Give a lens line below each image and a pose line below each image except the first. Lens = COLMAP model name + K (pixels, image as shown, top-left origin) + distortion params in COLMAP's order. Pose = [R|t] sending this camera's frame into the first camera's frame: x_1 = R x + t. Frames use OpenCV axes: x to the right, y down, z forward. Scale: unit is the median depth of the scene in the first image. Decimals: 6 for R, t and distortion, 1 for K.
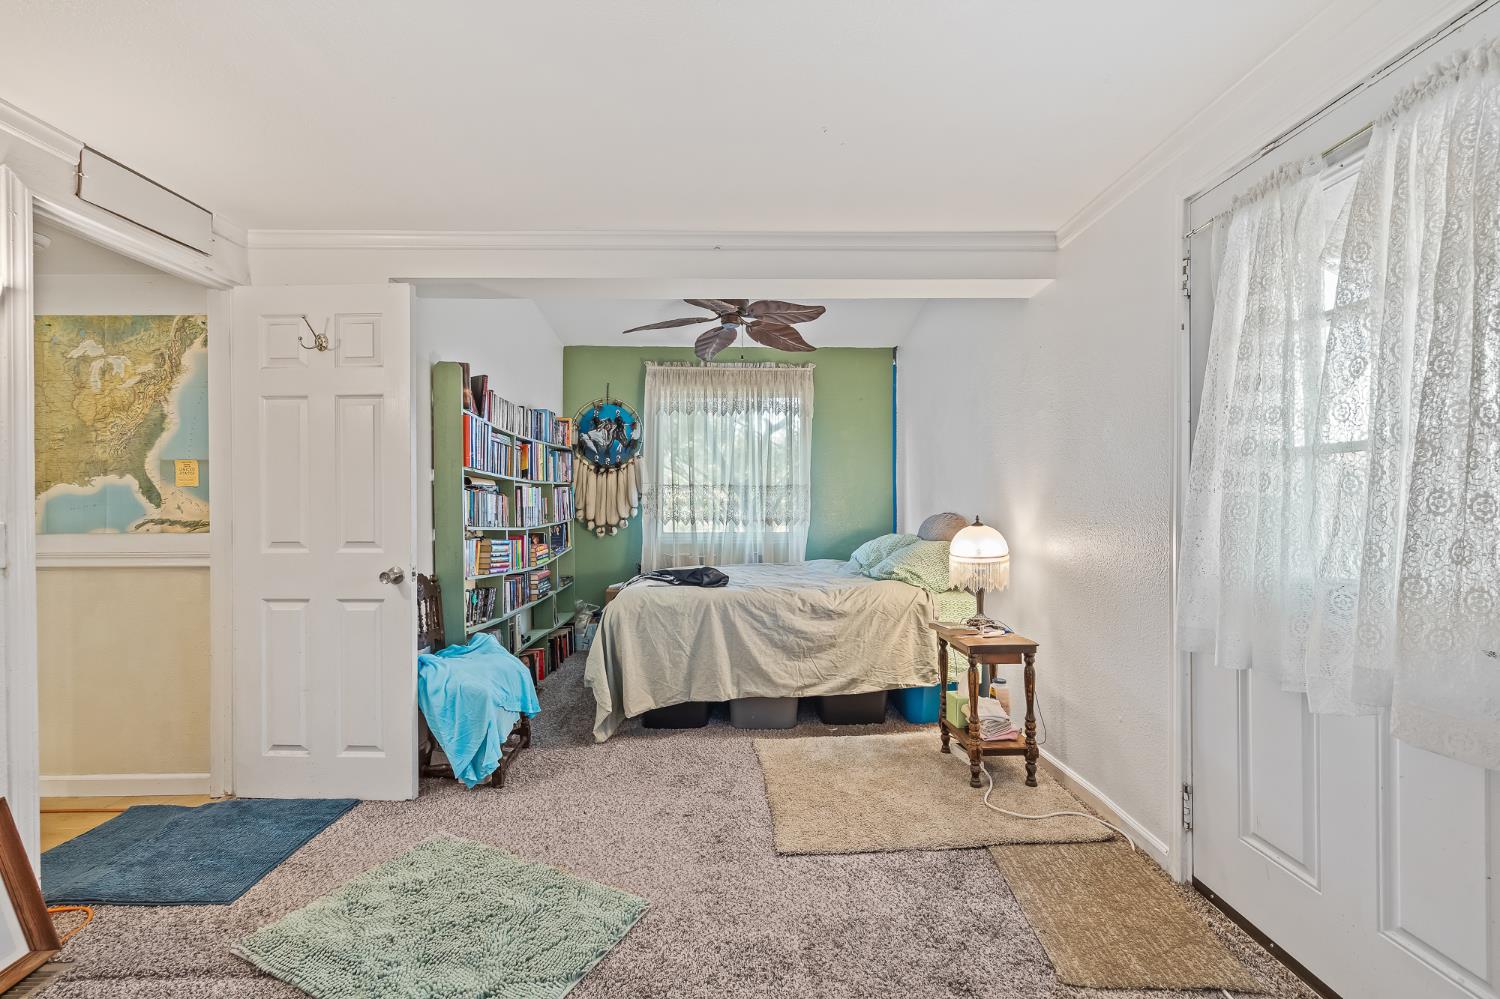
lens RADIAL K [[598.2, 0, 745.7], [0, 598.2, 501.1], [0, 0, 1]] dist [-0.002071, 0.000846]
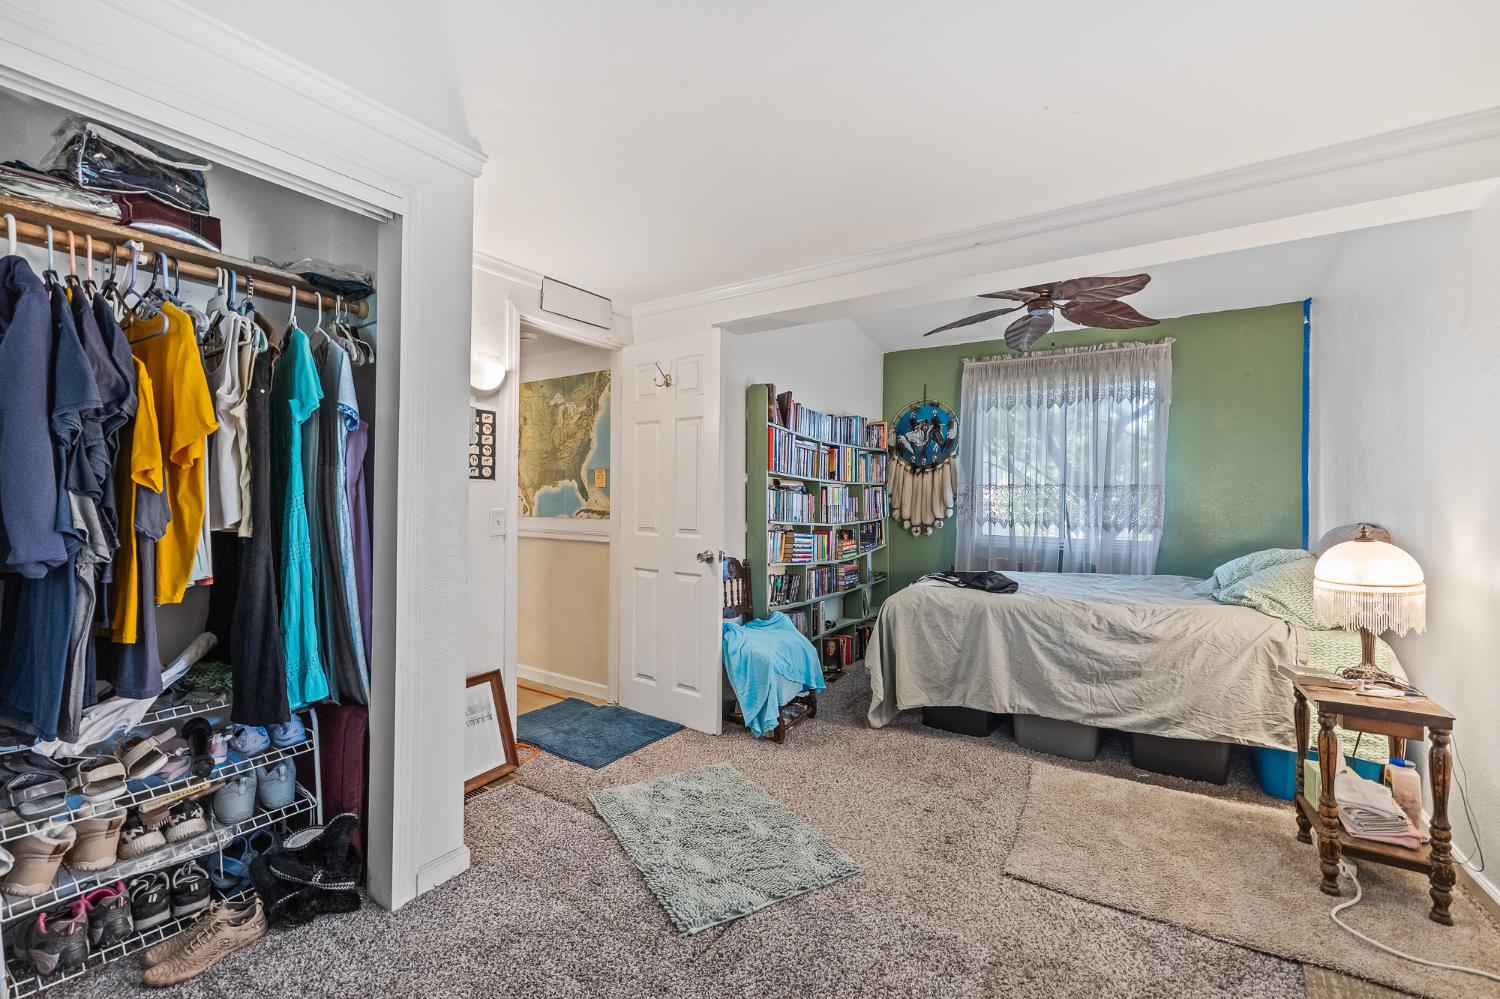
lens RADIAL K [[598.2, 0, 737.5], [0, 598.2, 491.6], [0, 0, 1]] dist [-0.002071, 0.000846]
pose [[0.827717, 0.003904, -0.561133, 0.168147], [-0.012713, 0.999850, -0.011797, -0.000443], [0.561002, 0.016899, 0.827642, -0.026399]]
